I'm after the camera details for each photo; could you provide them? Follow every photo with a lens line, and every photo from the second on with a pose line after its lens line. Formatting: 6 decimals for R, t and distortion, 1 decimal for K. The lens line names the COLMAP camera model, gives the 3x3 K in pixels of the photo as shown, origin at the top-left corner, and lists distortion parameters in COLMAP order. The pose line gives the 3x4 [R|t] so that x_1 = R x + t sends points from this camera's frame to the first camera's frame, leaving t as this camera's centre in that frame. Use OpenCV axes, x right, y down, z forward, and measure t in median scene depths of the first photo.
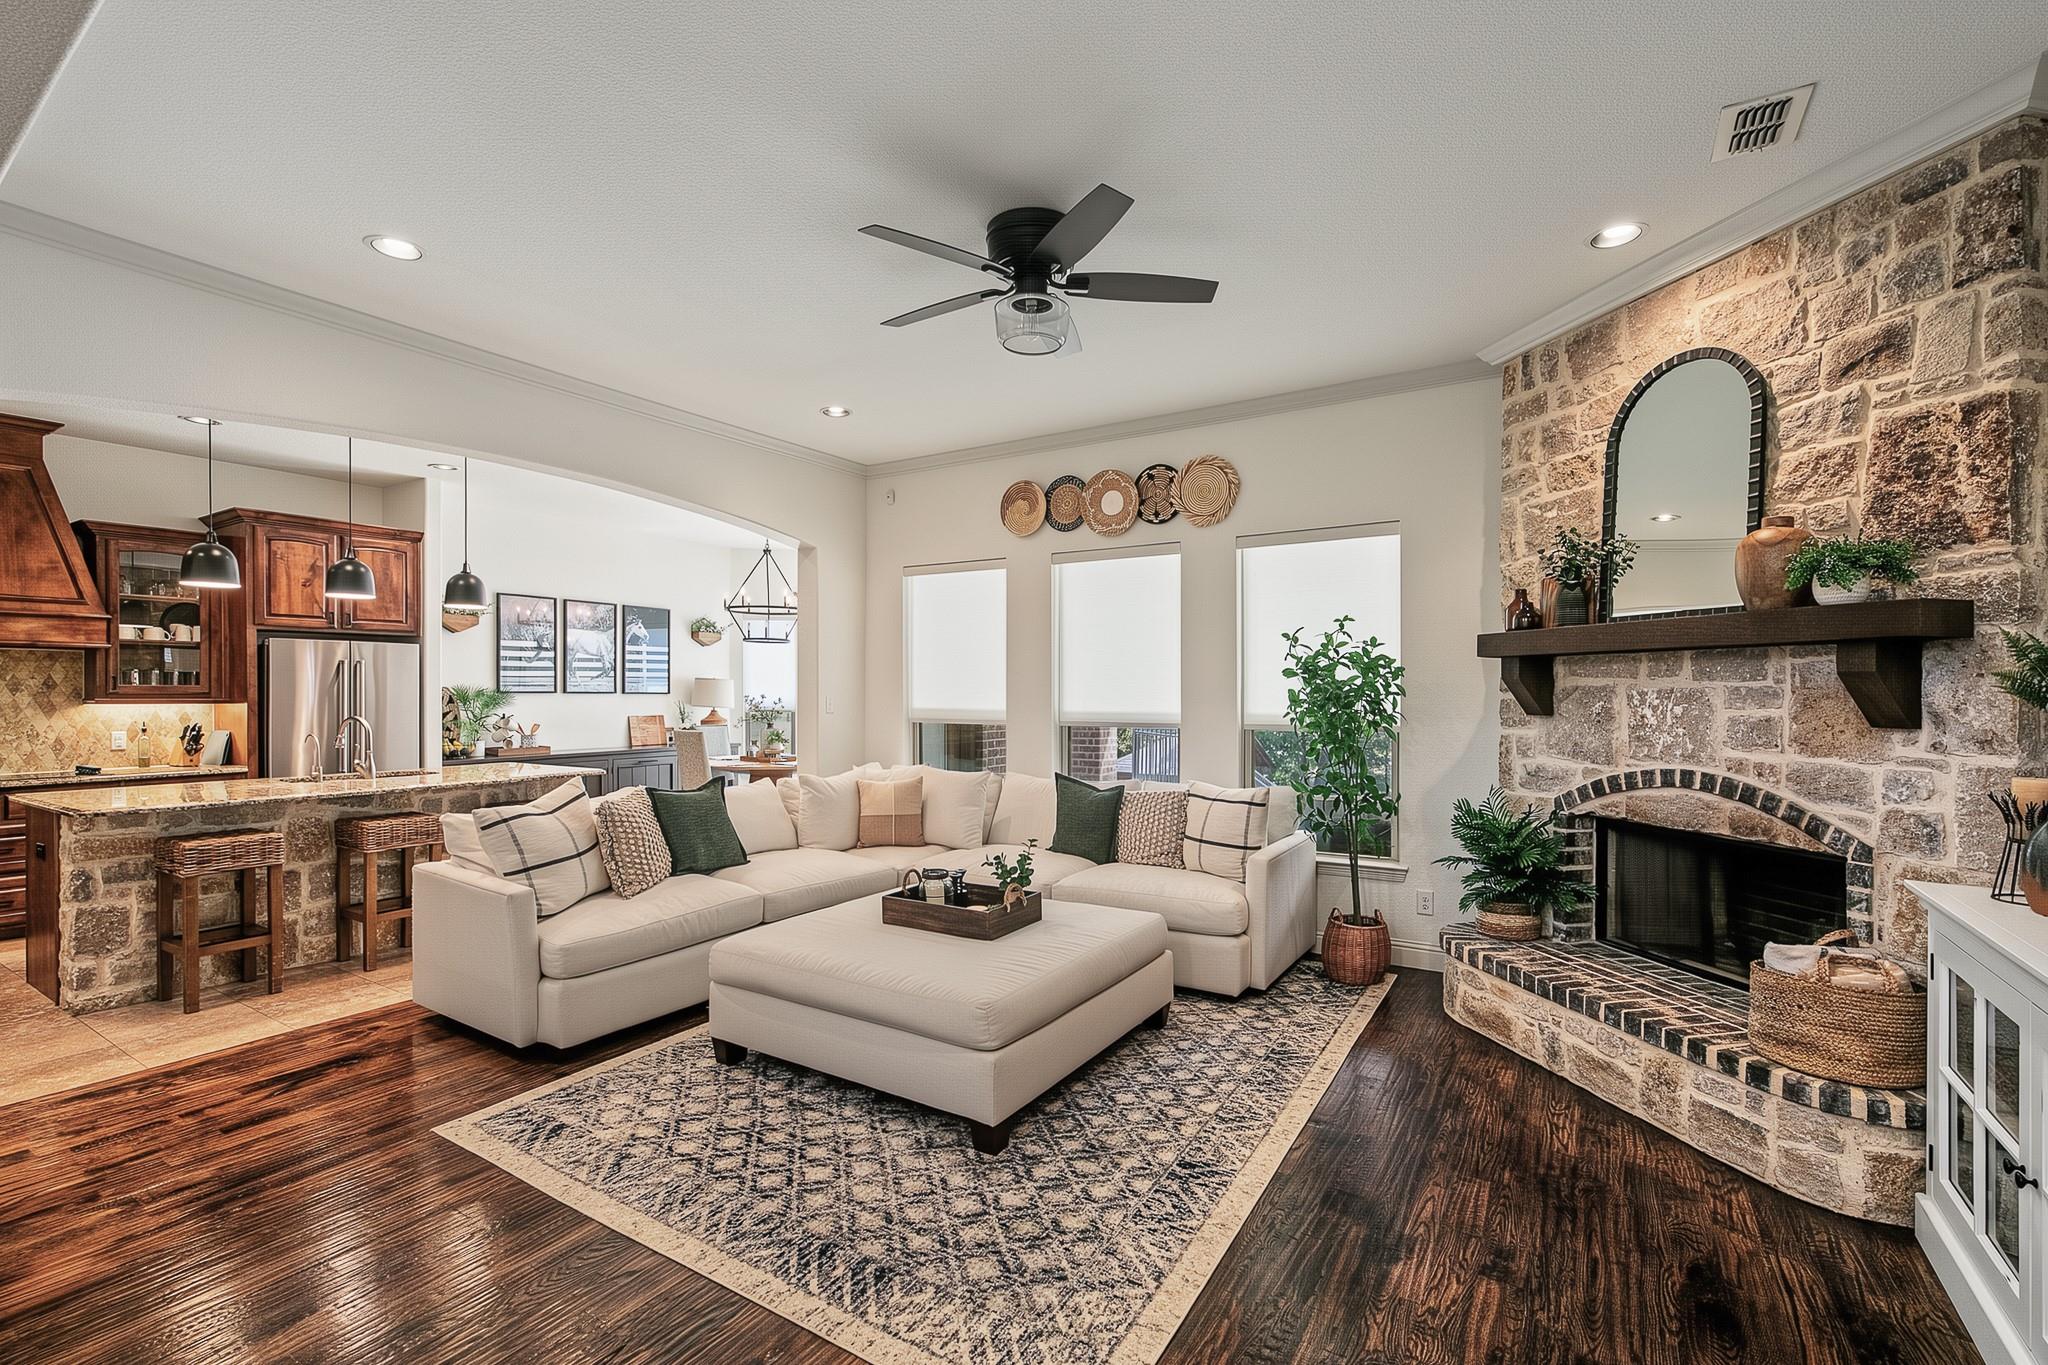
lens RADIAL K [[908.9, 0, 1023.0], [0, 908.9, 689.0], [0, 0, 1]] dist [-0.005236, -0.000186]
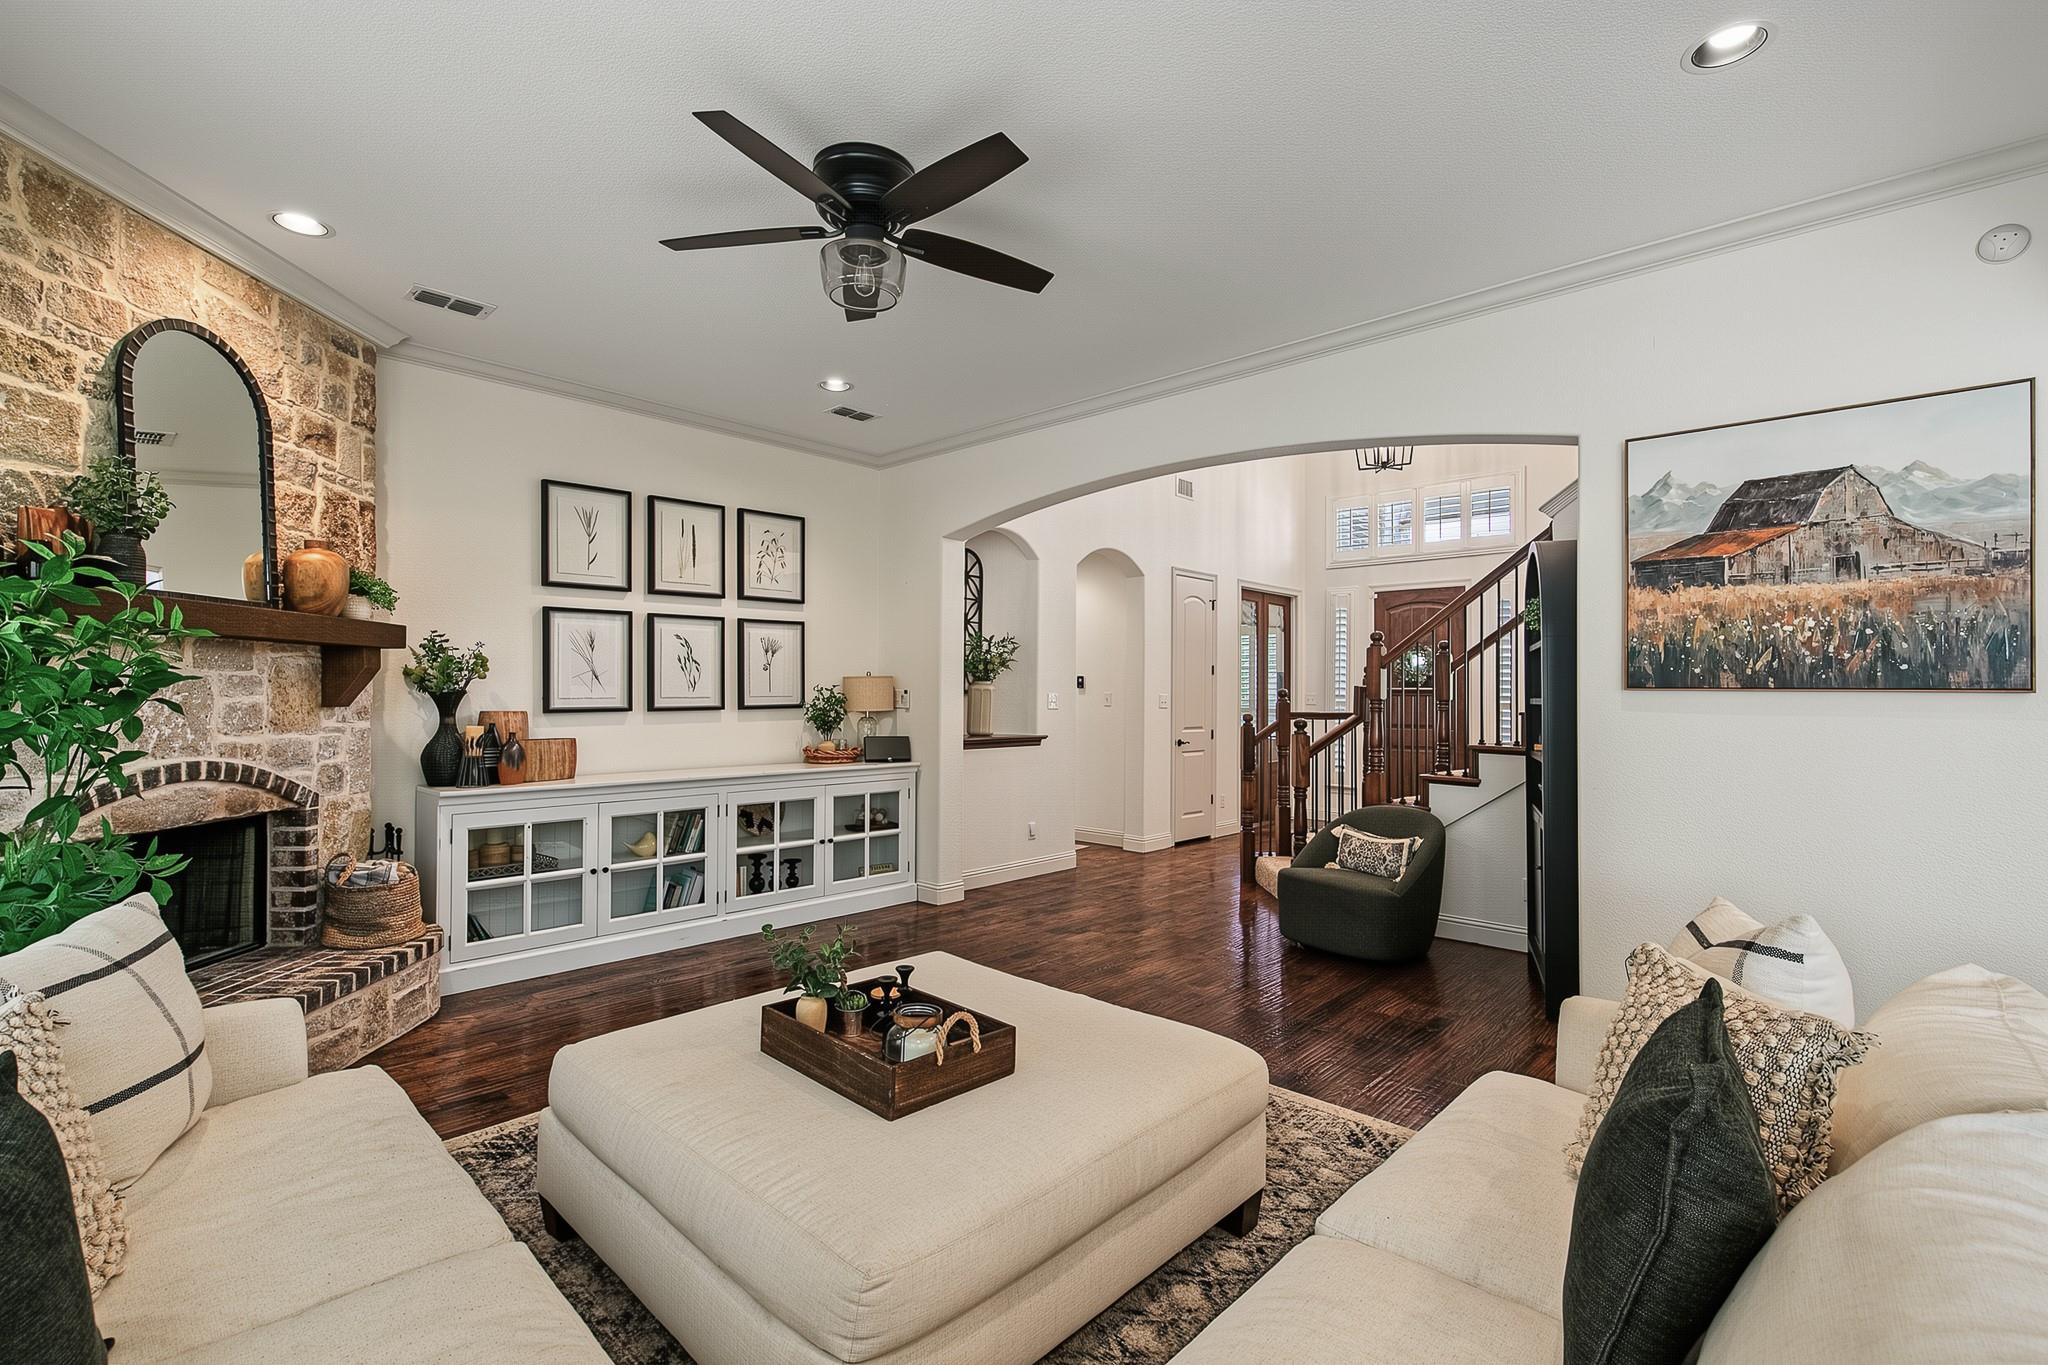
lens RADIAL K [[917.5, 0, 1022.3], [0, 917.5, 686.6], [0, 0, 1]] dist [0.000021, 0.000002]
pose [[-0.982797, -0.002720, 0.184667, -0.336381], [-0.003927, 0.999973, -0.006172, 0.013914], [-0.184645, -0.006791, -0.982782, 1.964910]]
